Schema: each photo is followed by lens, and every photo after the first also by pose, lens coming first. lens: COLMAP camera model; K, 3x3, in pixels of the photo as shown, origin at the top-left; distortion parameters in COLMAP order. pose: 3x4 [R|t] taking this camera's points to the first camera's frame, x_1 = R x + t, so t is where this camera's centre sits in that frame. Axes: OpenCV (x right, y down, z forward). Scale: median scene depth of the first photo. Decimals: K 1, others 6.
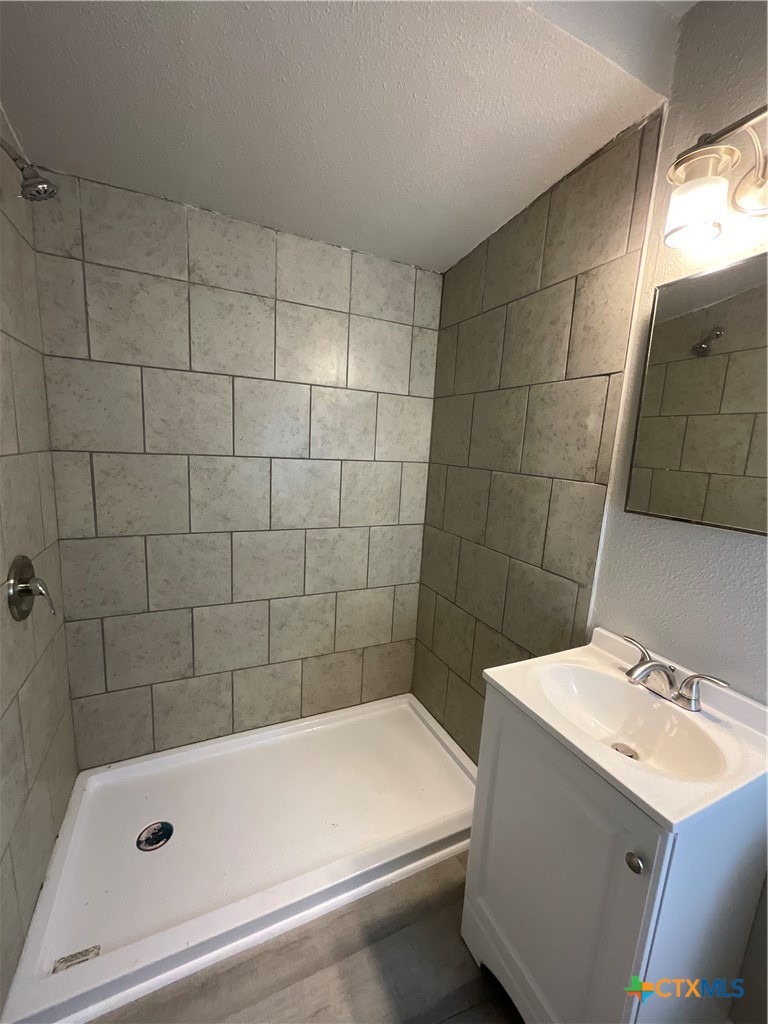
lens RADIAL K [[414.7, 0, 384.0], [0, 414.7, 512.0], [0, 0, 1]] dist [-0.001240, 0.000289]
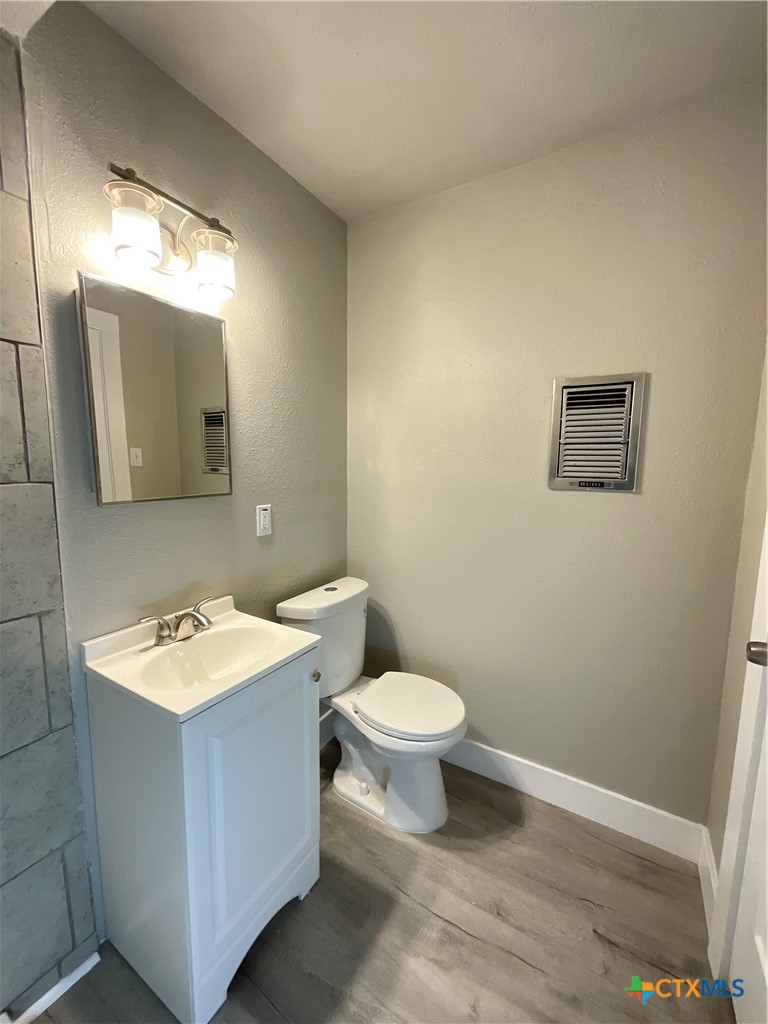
lens RADIAL K [[414.7, 0, 384.0], [0, 414.7, 512.0], [0, 0, 1]] dist [-0.001240, 0.000289]
pose [[-0.555374, -0.159871, 0.816089, -0.530795], [0.098833, 0.961703, 0.255655, -0.156993], [-0.825707, 0.222641, -0.518305, 0.905322]]
